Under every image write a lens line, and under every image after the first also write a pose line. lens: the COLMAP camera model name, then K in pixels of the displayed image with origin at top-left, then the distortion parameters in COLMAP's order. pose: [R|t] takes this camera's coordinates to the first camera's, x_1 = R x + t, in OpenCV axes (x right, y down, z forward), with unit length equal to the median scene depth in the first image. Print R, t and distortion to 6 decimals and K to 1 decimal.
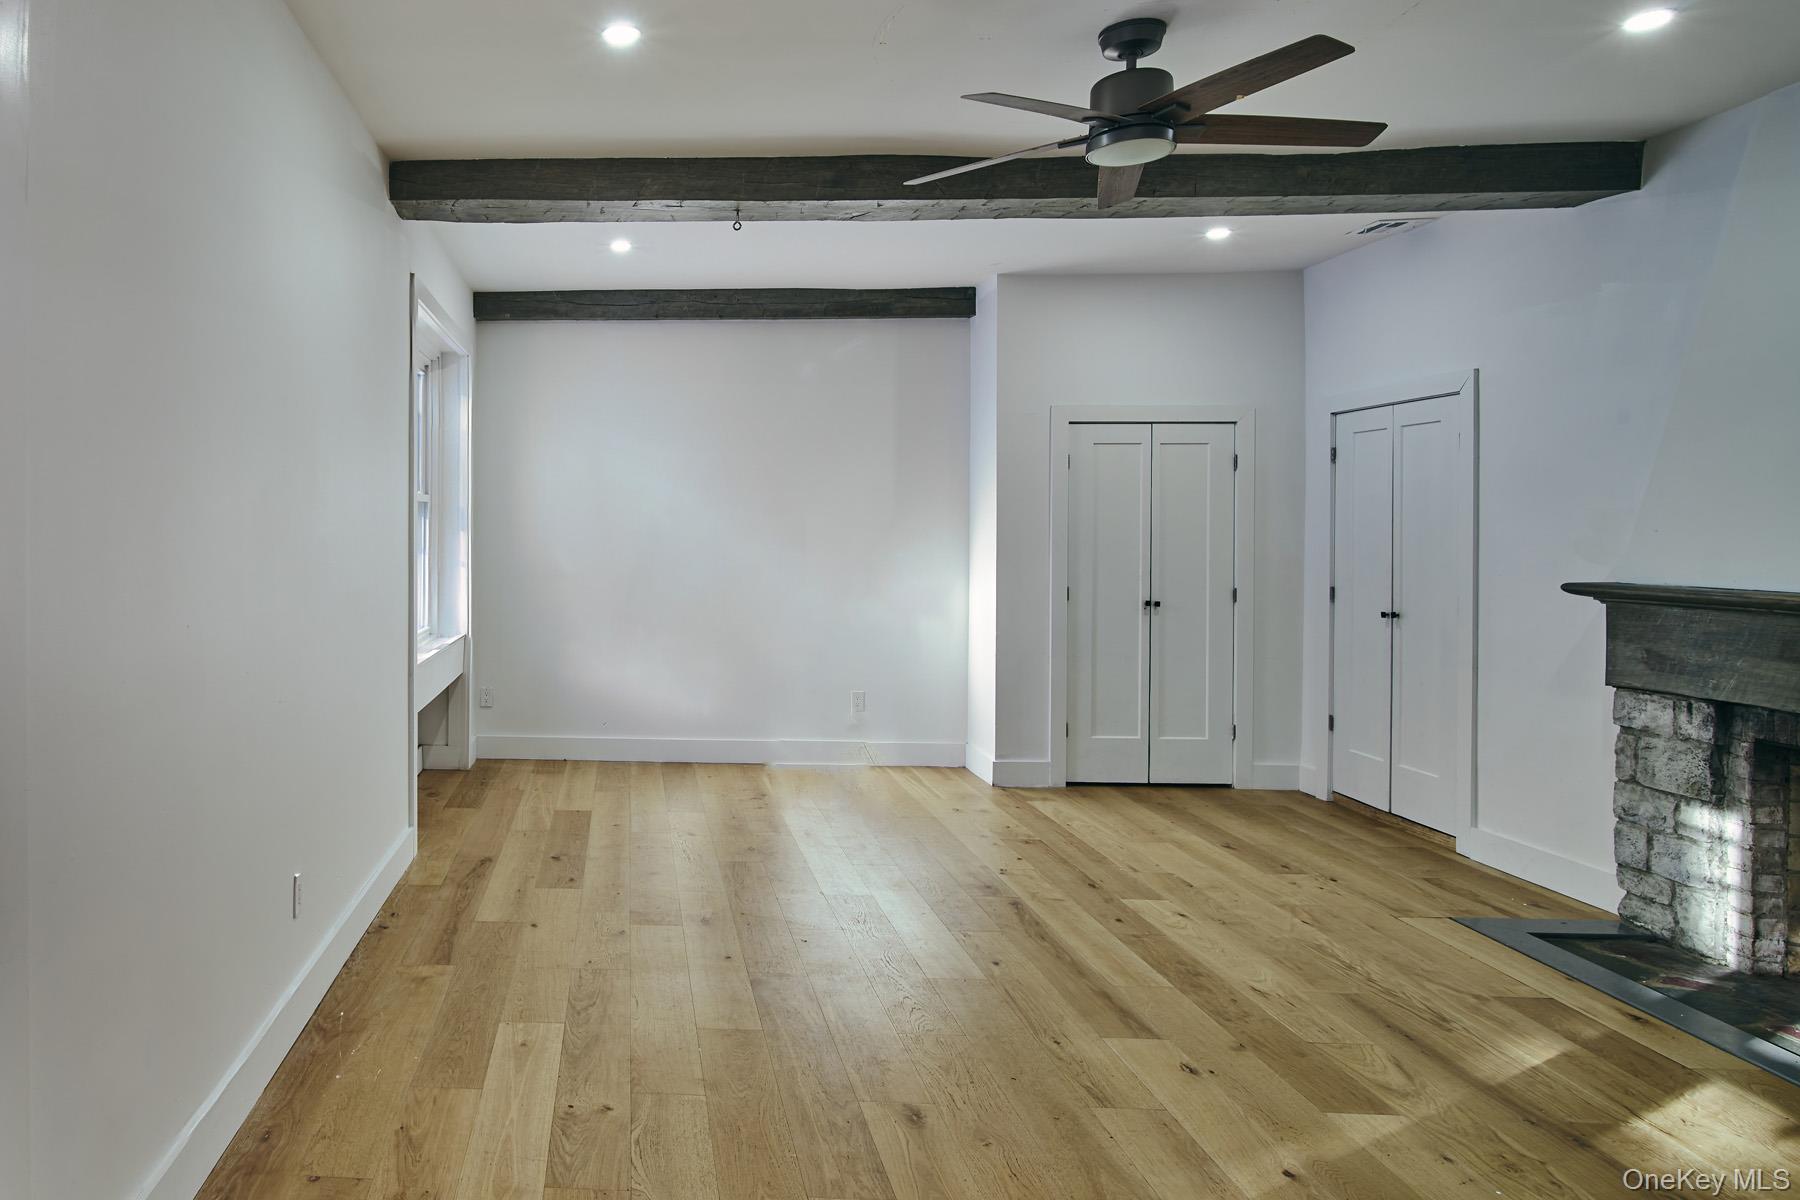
lens RADIAL K [[876.3, 0, 904.3], [0, 876.3, 541.7], [0, 0, 1]] dist [0.000531, 0.001176]
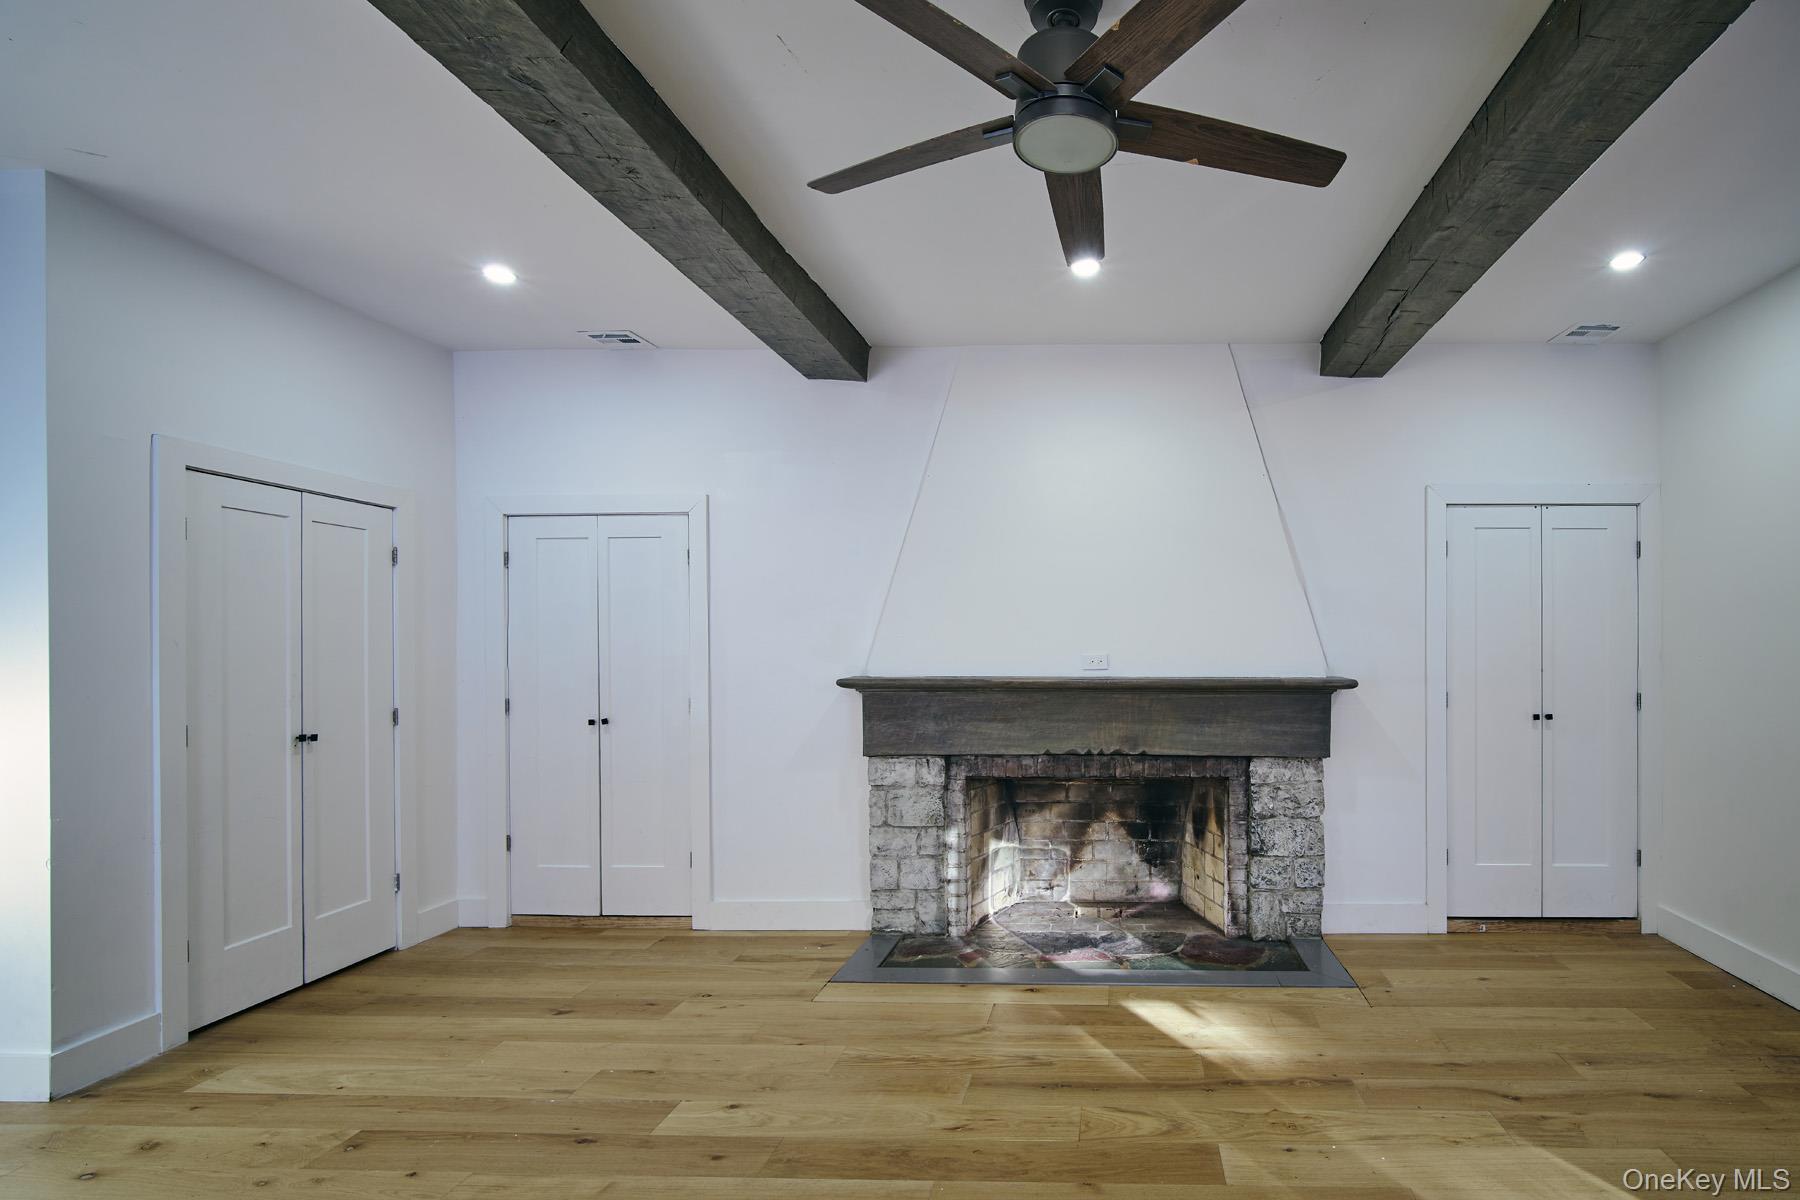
lens RADIAL K [[796.8, 0, 900.1], [0, 796.8, 646.5], [0, 0, 1]] dist [-0.011531, 0.004683]
pose [[0.357652, -0.007768, 0.933823, -0.289389], [0.014468, 0.999891, 0.002777, -0.001321], [-0.933743, 0.012518, 0.357725, 0.541374]]
